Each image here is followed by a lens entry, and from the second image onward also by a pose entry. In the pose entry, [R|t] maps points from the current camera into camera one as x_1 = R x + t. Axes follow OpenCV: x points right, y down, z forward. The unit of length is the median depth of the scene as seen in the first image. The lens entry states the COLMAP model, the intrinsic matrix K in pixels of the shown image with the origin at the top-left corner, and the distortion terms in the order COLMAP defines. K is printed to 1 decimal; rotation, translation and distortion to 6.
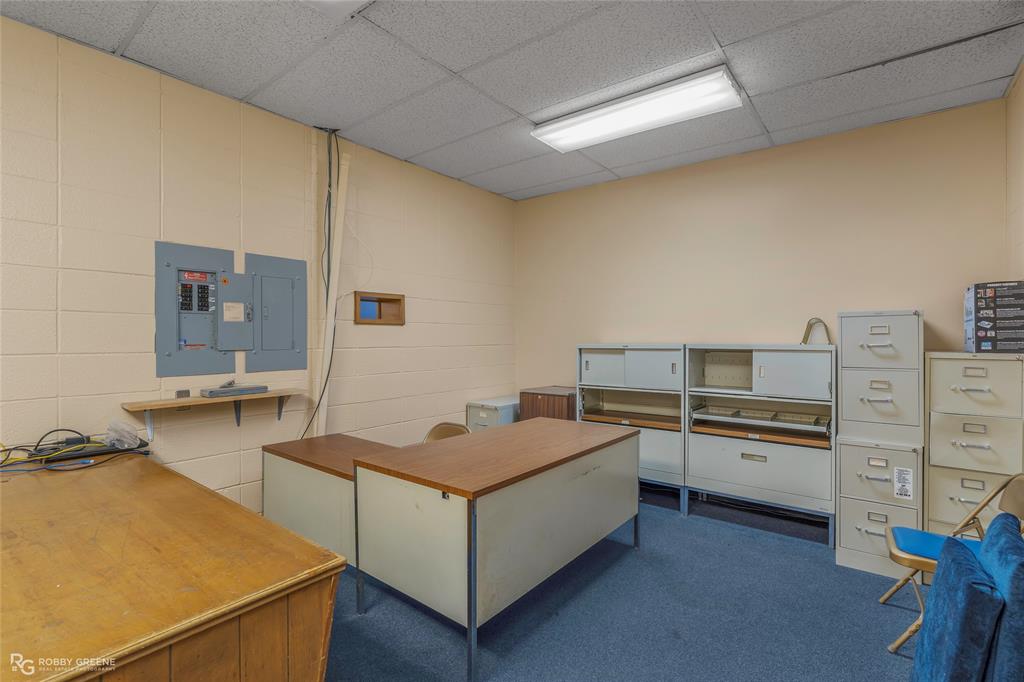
lens RADIAL K [[457.0, 0, 511.1], [0, 457.0, 340.9], [0, 0, 1]] dist [-0.000630, -0.000056]
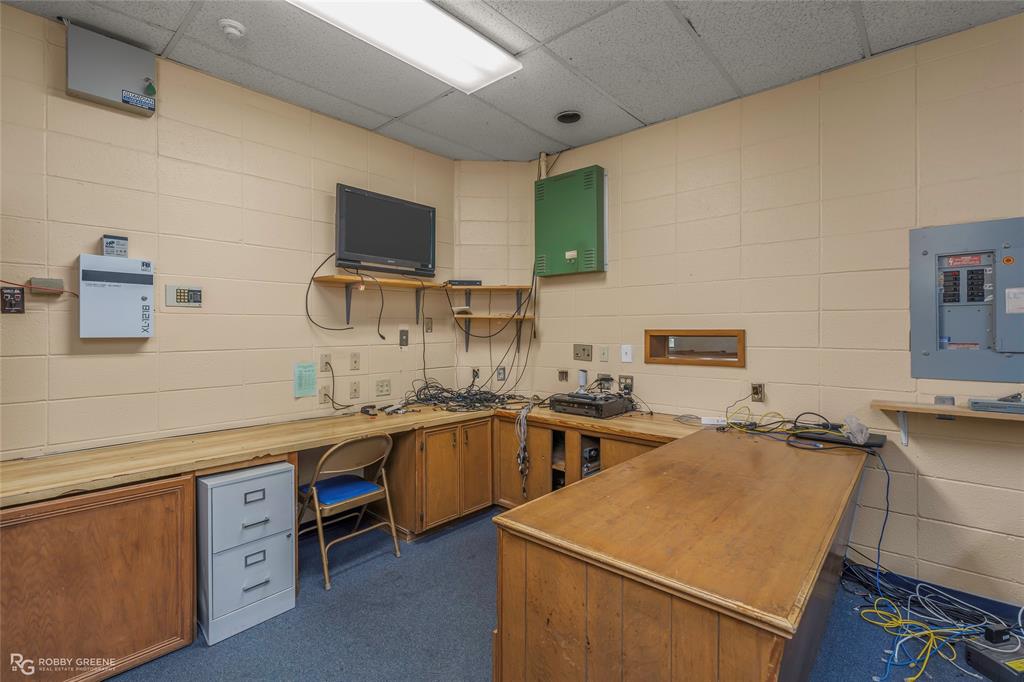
lens RADIAL K [[457.0, 0, 511.0], [0, 457.0, 331.8], [0, 0, 1]] dist [-0.000630, -0.000056]
pose [[-0.028513, -0.000682, -0.999593, 0.162176], [-0.010404, 0.999946, -0.000385, -0.003780], [0.999539, 0.010388, -0.028518, 0.214811]]
